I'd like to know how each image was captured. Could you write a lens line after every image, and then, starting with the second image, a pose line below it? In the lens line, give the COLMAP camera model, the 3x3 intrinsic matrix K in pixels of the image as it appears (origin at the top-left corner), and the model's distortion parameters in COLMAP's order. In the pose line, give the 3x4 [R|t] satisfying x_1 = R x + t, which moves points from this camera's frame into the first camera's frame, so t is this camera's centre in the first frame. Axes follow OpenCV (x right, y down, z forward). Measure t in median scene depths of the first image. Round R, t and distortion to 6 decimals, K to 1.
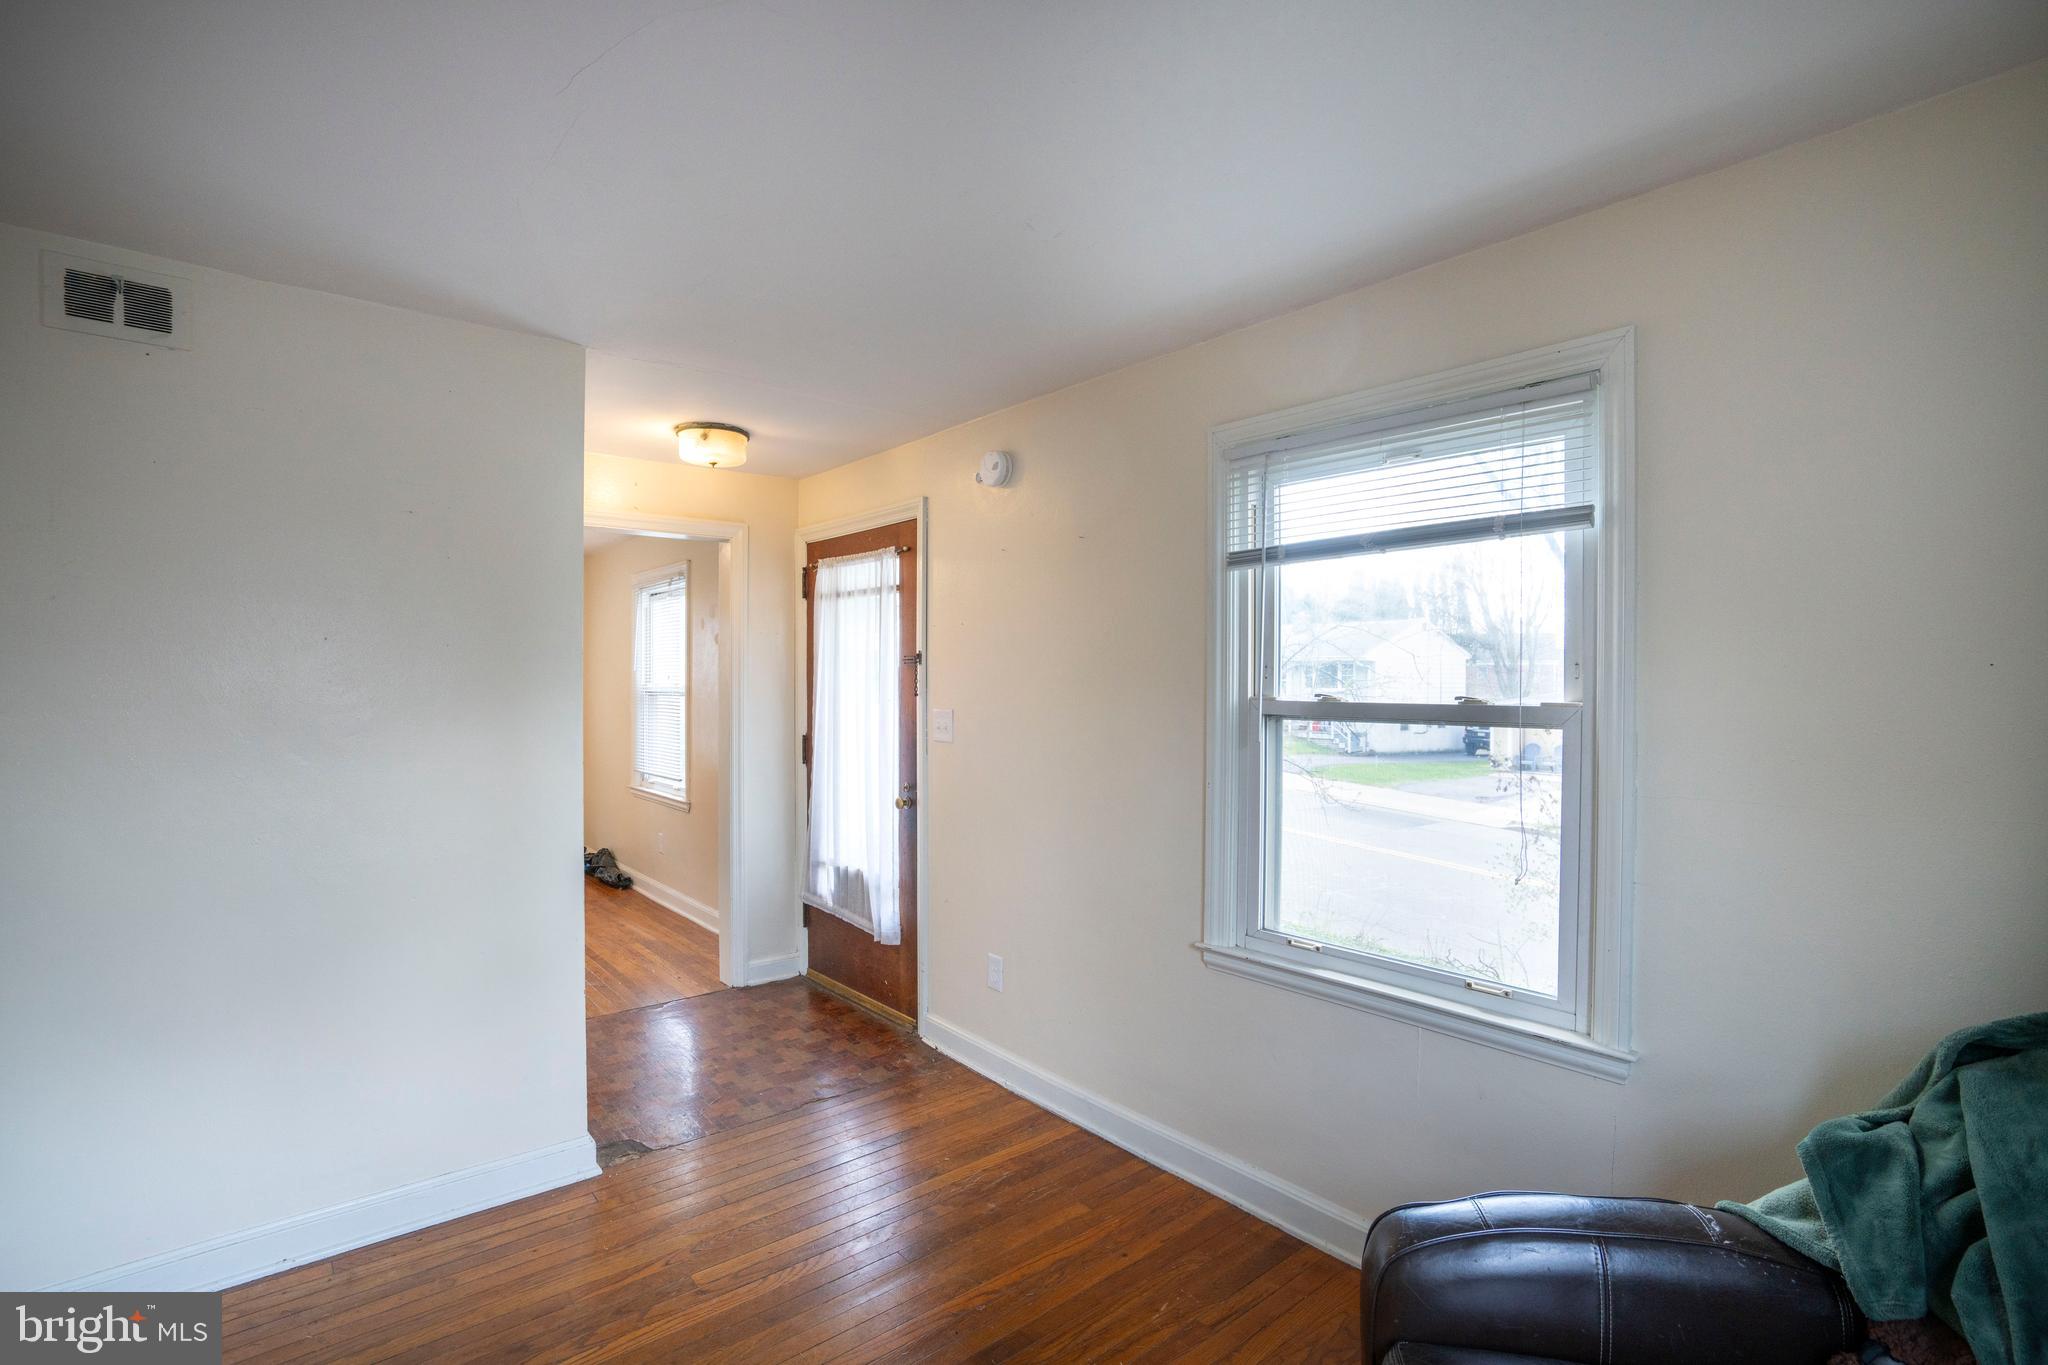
lens RADIAL K [[945.6, 0, 1021.3], [0, 945.6, 686.9], [0, 0, 1]] dist [-0.064793, 0.025443]
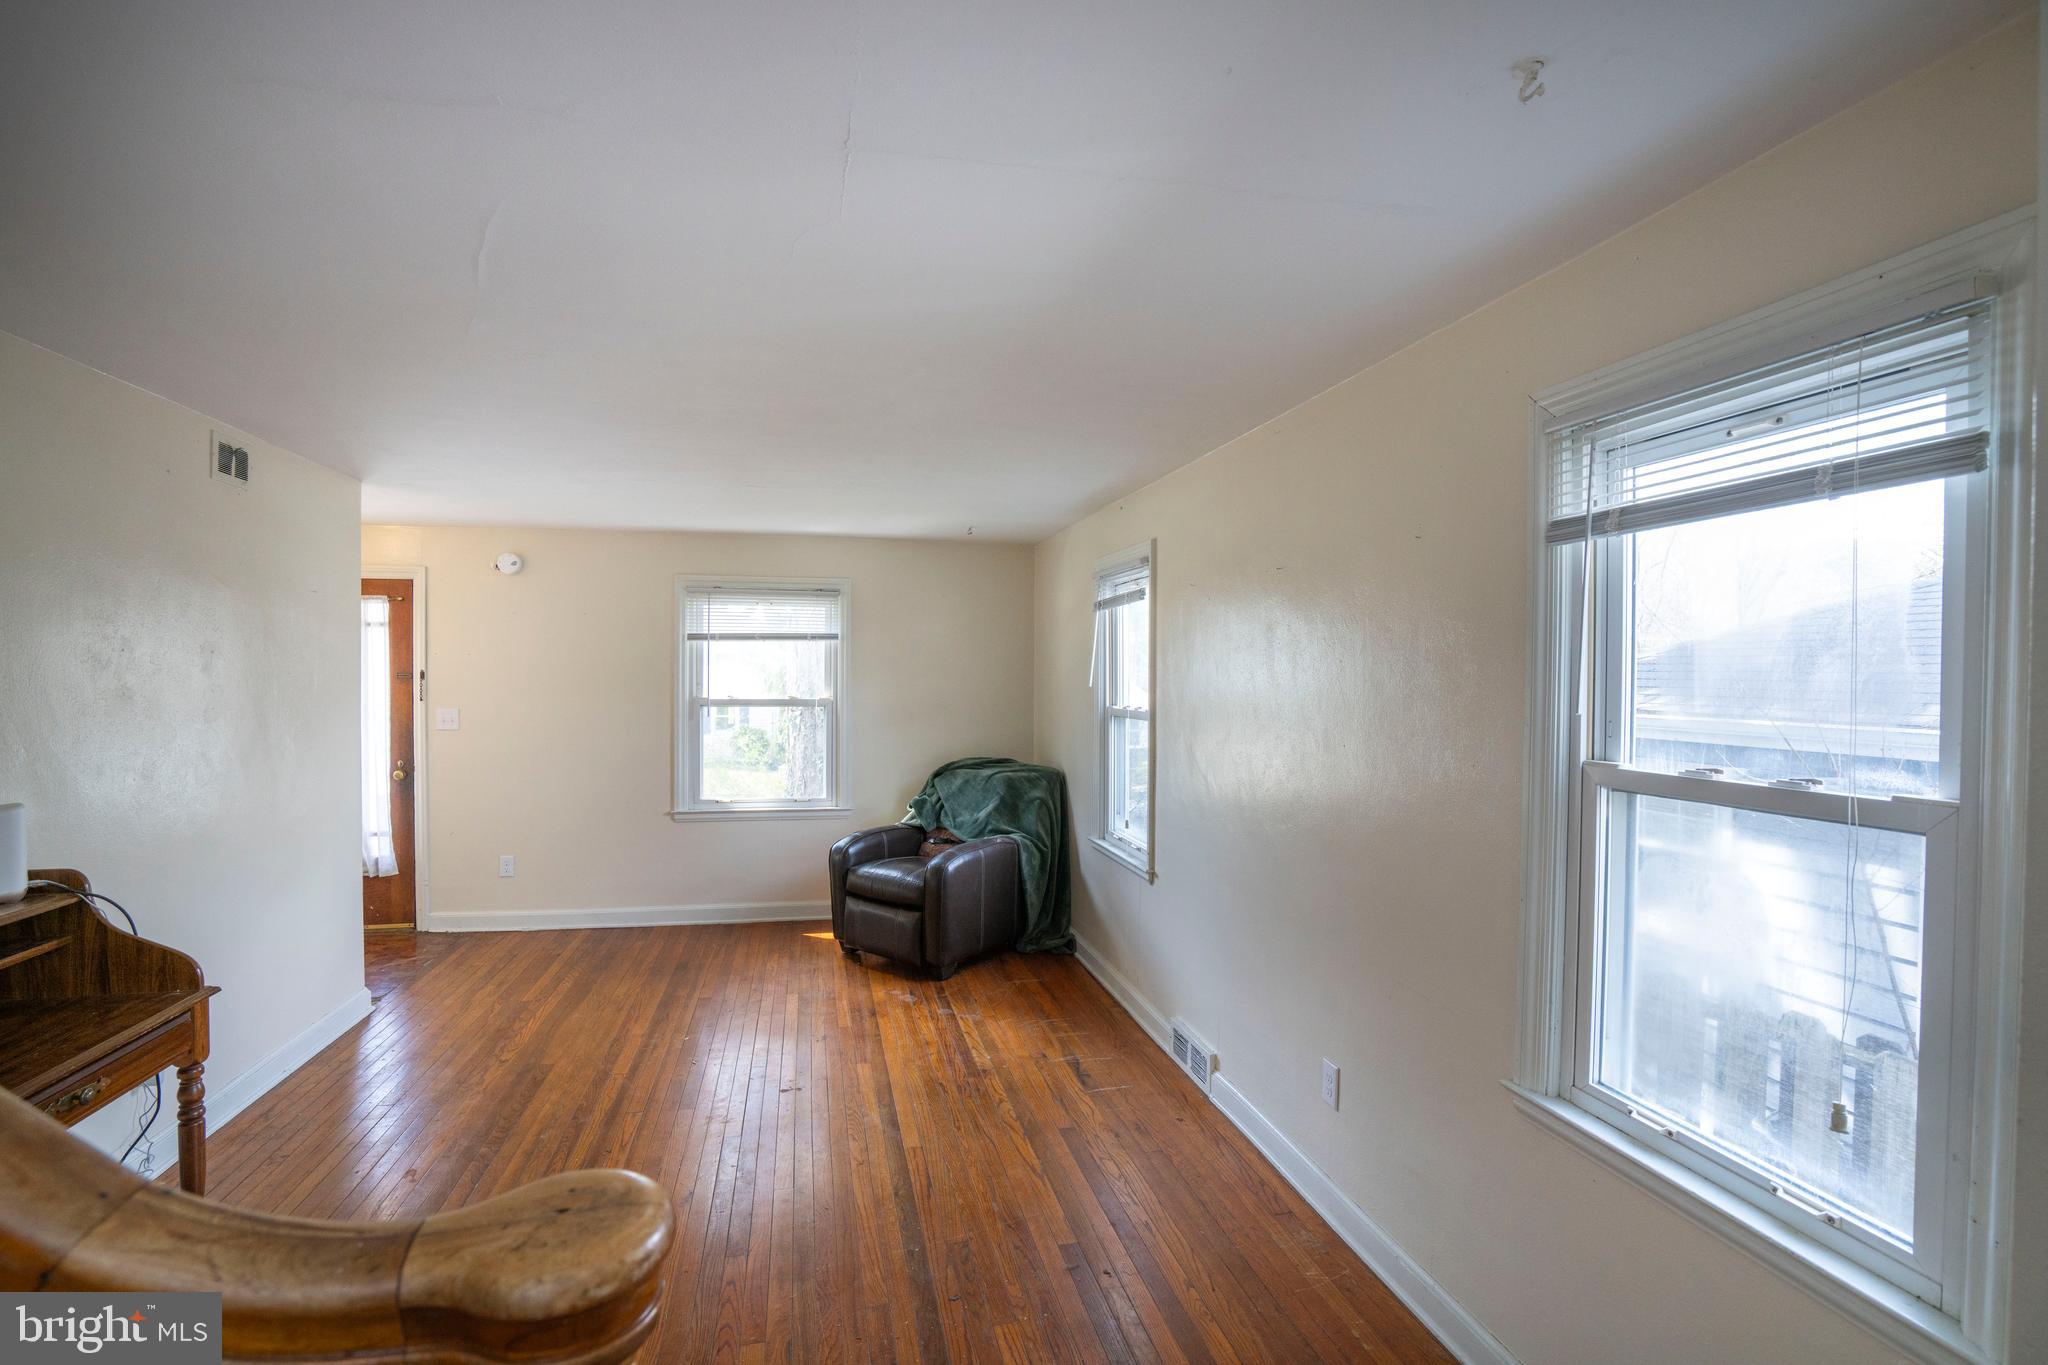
lens RADIAL K [[945.6, 0, 1021.3], [0, 945.6, 686.9], [0, 0, 1]] dist [-0.064793, 0.025443]
pose [[0.460841, -0.012017, 0.887401, -1.460518], [-0.001427, 0.999897, 0.014281, -0.051446], [-0.887481, -0.007848, 0.460777, -0.767345]]
